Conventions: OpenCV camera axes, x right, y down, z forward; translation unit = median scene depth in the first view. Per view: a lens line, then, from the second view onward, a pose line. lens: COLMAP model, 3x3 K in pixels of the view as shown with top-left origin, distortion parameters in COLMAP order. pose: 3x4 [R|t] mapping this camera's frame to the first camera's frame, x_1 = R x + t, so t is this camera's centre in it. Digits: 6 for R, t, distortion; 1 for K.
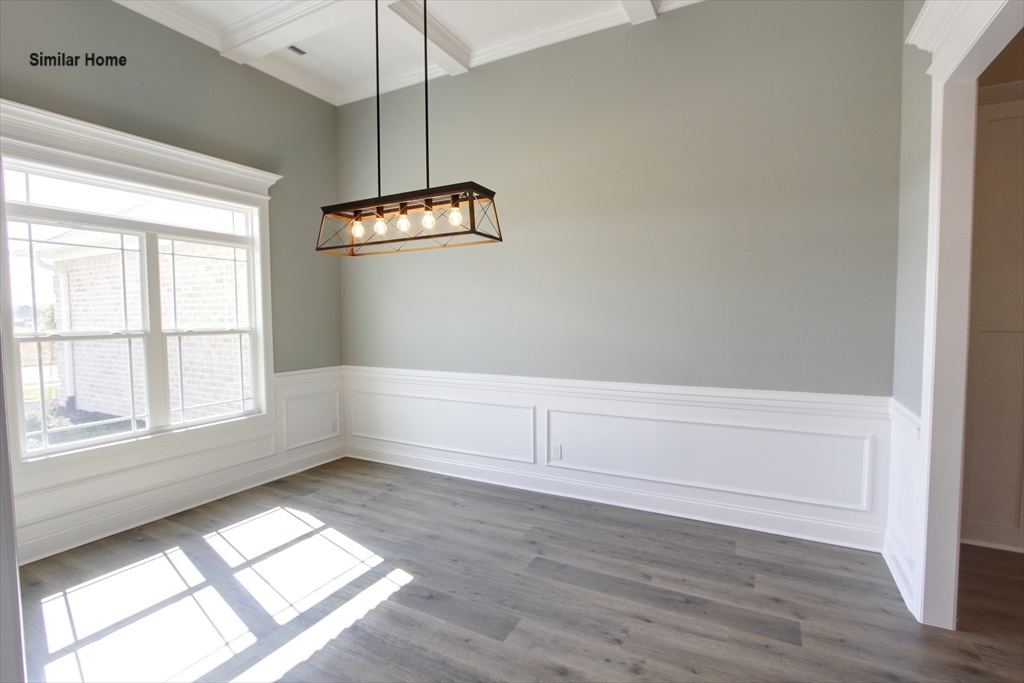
lens RADIAL K [[485.5, 0, 510.2], [0, 485.5, 343.9], [0, 0, 1]] dist [-0.020939, 0.001327]
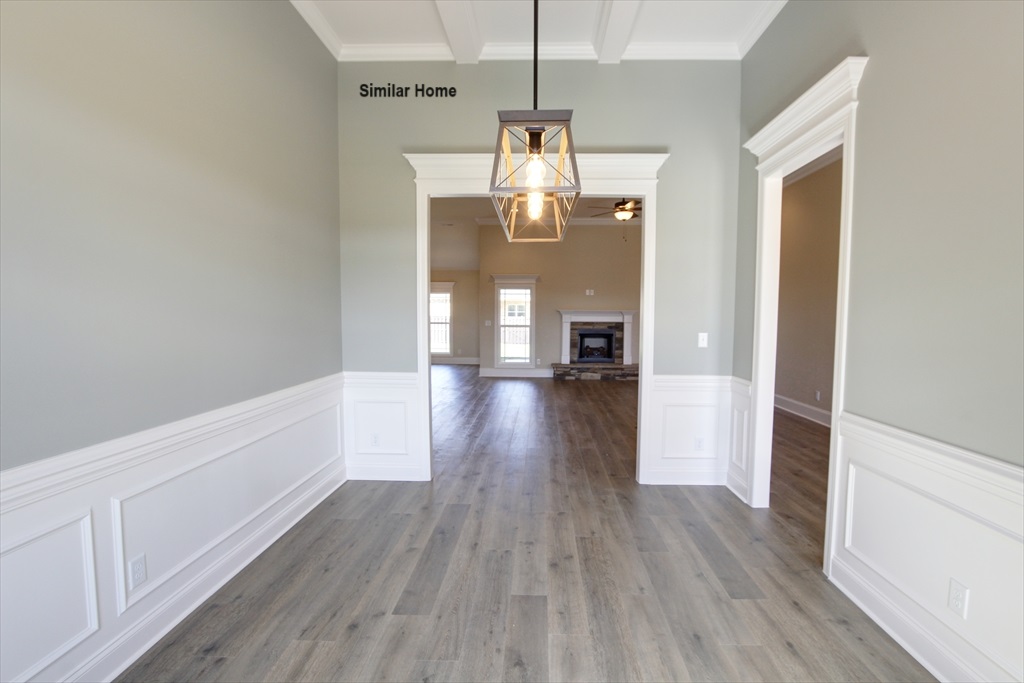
lens RADIAL K [[485.5, 0, 523.1], [0, 485.5, 349.0], [0, 0, 1]] dist [-0.020939, 0.001327]
pose [[-0.455877, -0.059098, 0.888079, -0.874807], [0.049527, 0.994563, 0.091607, -0.078841], [-0.888664, 0.085745, -0.450471, 1.339766]]
